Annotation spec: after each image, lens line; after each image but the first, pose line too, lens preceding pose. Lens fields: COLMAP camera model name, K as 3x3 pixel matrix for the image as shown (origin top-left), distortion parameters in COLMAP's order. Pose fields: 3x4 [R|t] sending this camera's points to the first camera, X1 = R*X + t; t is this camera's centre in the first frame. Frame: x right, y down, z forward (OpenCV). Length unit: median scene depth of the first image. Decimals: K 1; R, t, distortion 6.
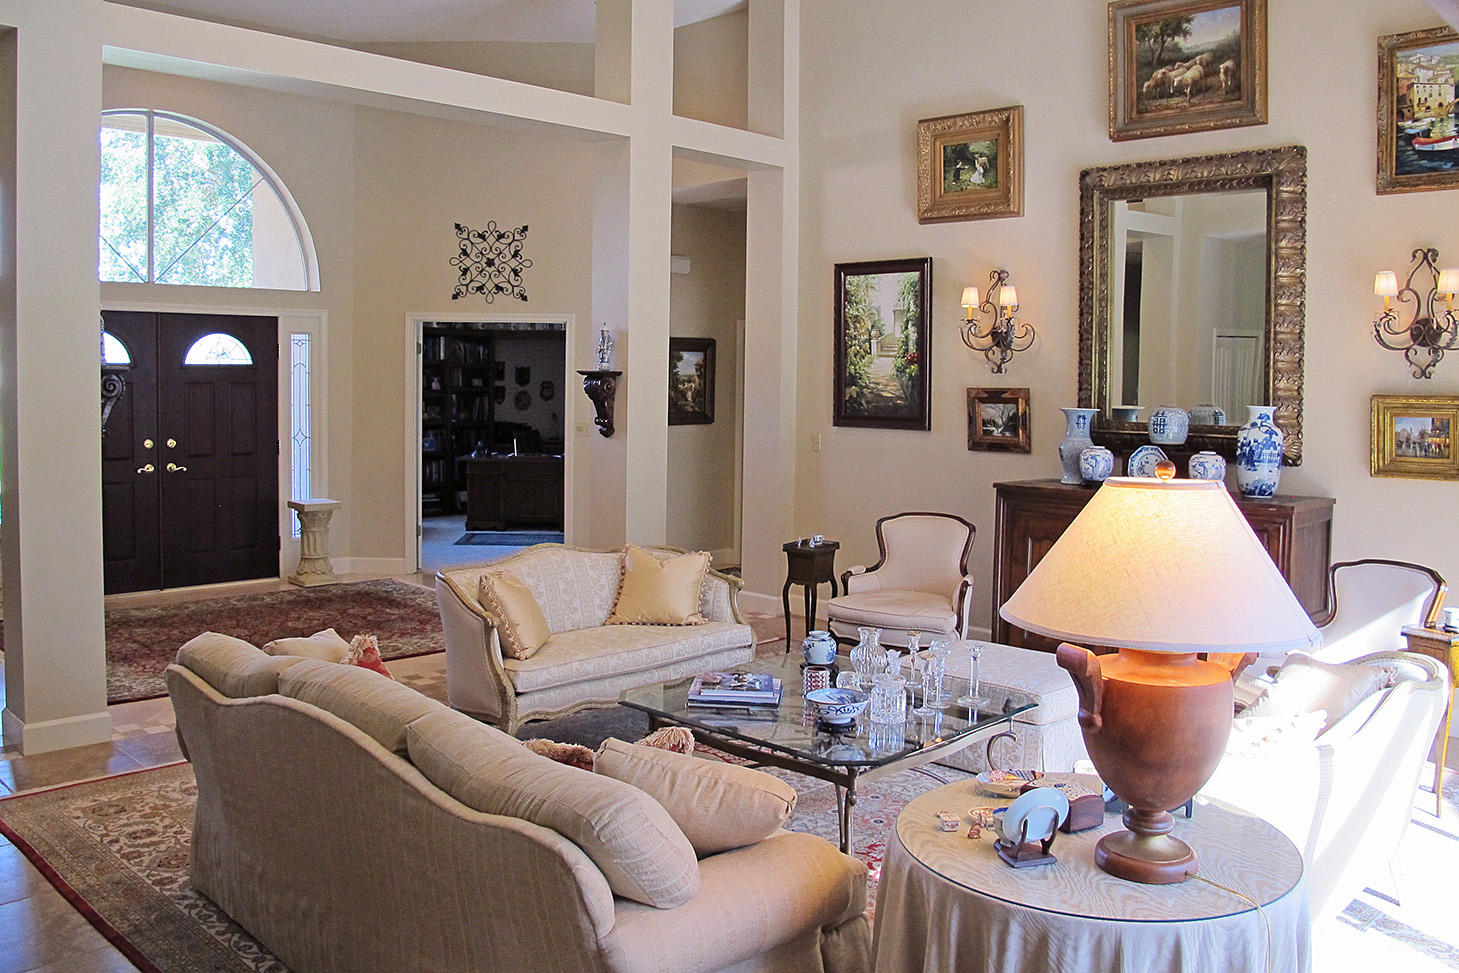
lens RADIAL K [[1228.1, 0, 721.4], [0, 1228.1, 444.5], [0, 0, 1]] dist [-0.155653, 0.124921]
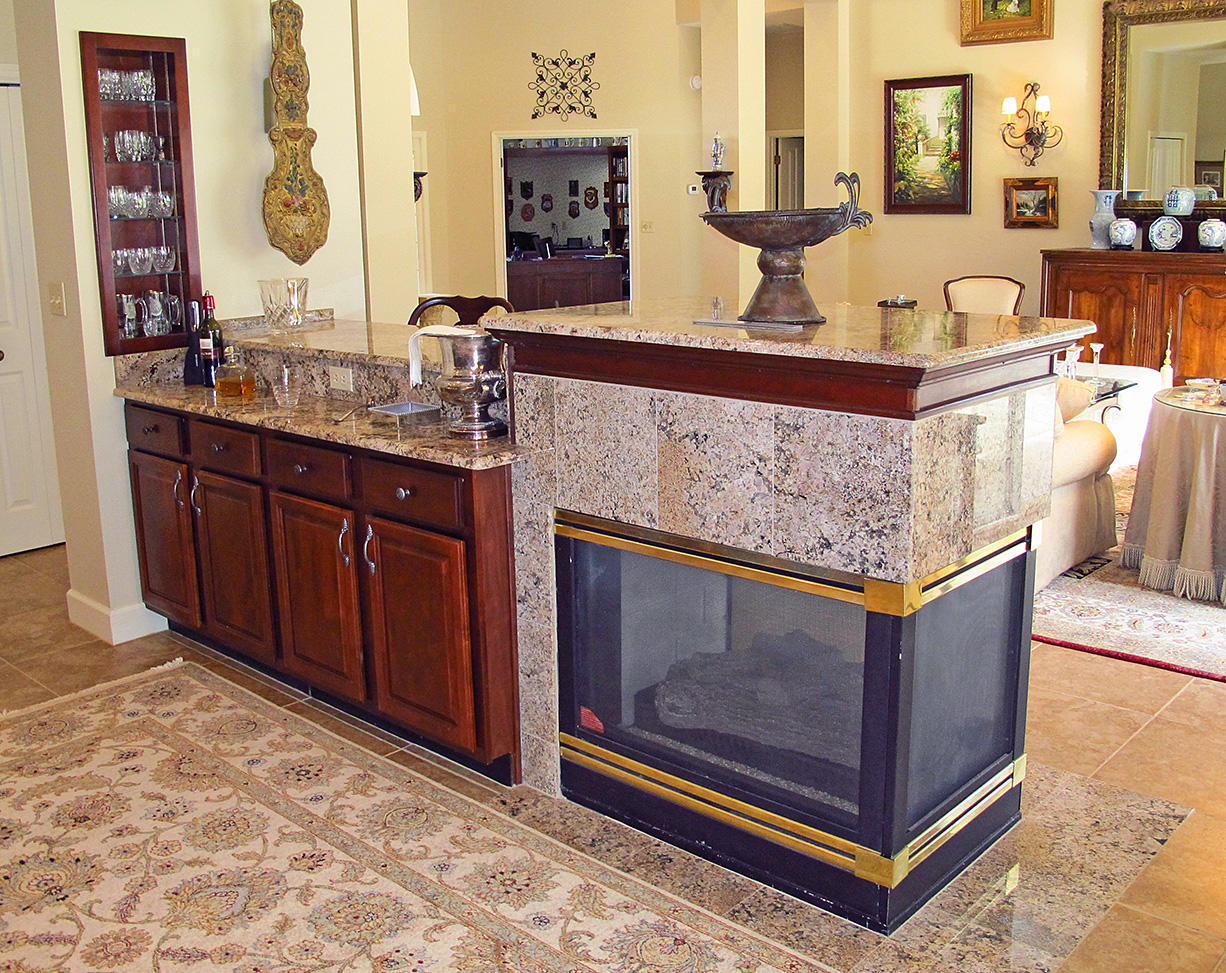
lens RADIAL K [[1222.7, 0, 609.5], [0, 1222.7, 433.0], [0, 0, 1]] dist [-0.146189, 0.107802]
pose [[0.999062, -0.037996, 0.020751, -0.243226], [0.034862, 0.990262, 0.134779, 0.033058], [-0.025670, -0.133929, 0.990658, -0.253025]]
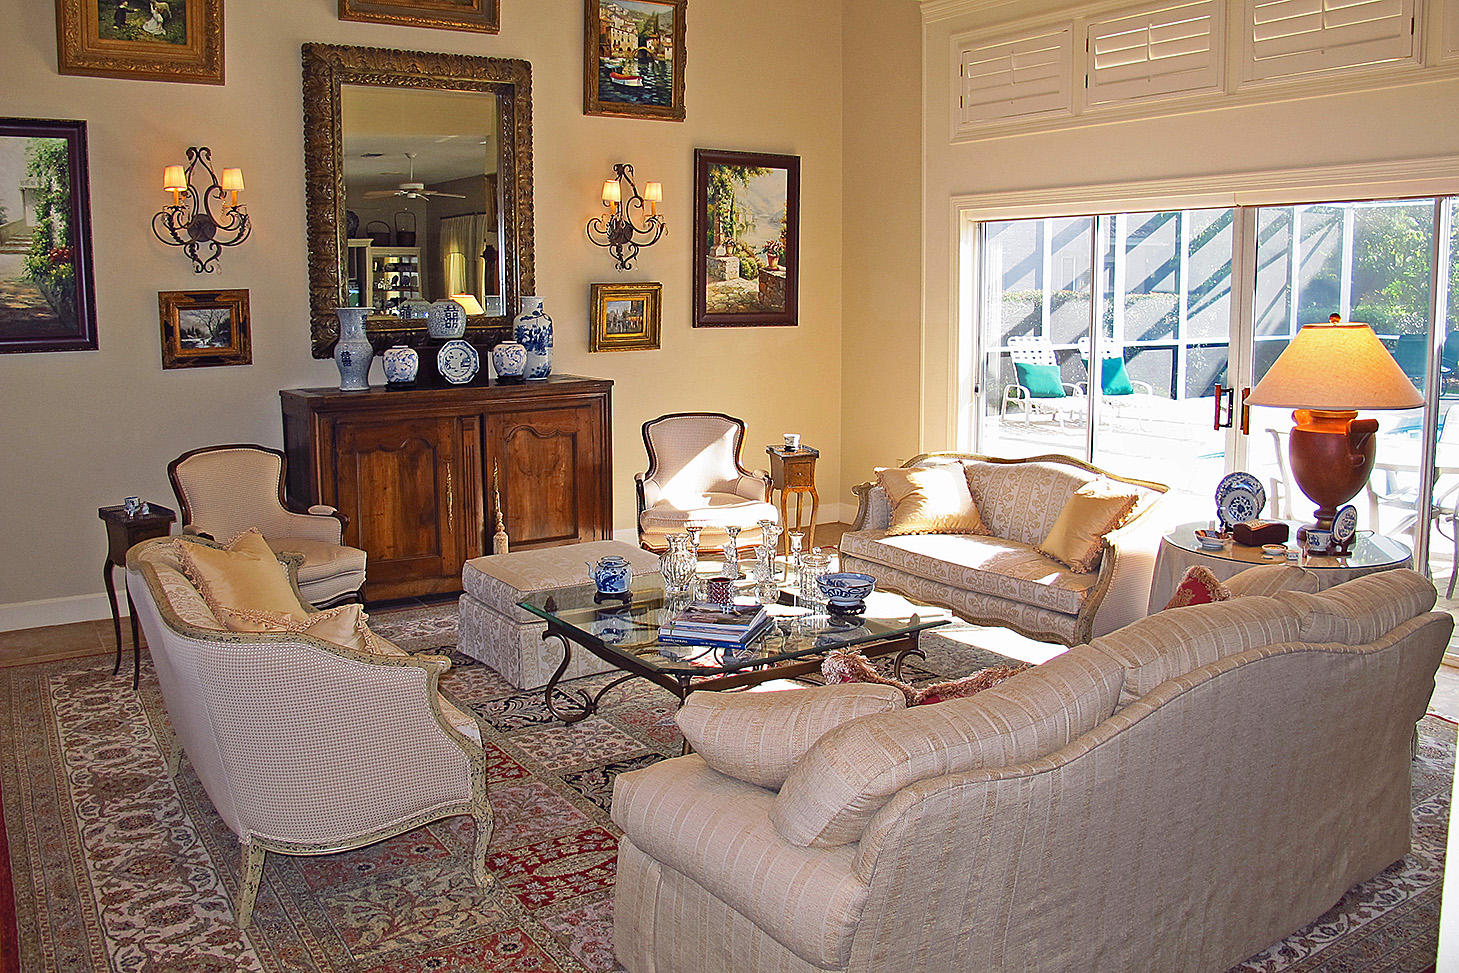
lens RADIAL K [[1228.1, 0, 721.4], [0, 1228.1, 444.5], [0, 0, 1]] dist [-0.155653, 0.124921]
pose [[0.213331, -0.145314, 0.966113, -0.496637], [0.057718, 0.989024, 0.136015, -0.032486], [-0.975274, 0.026746, 0.219377, 0.472870]]
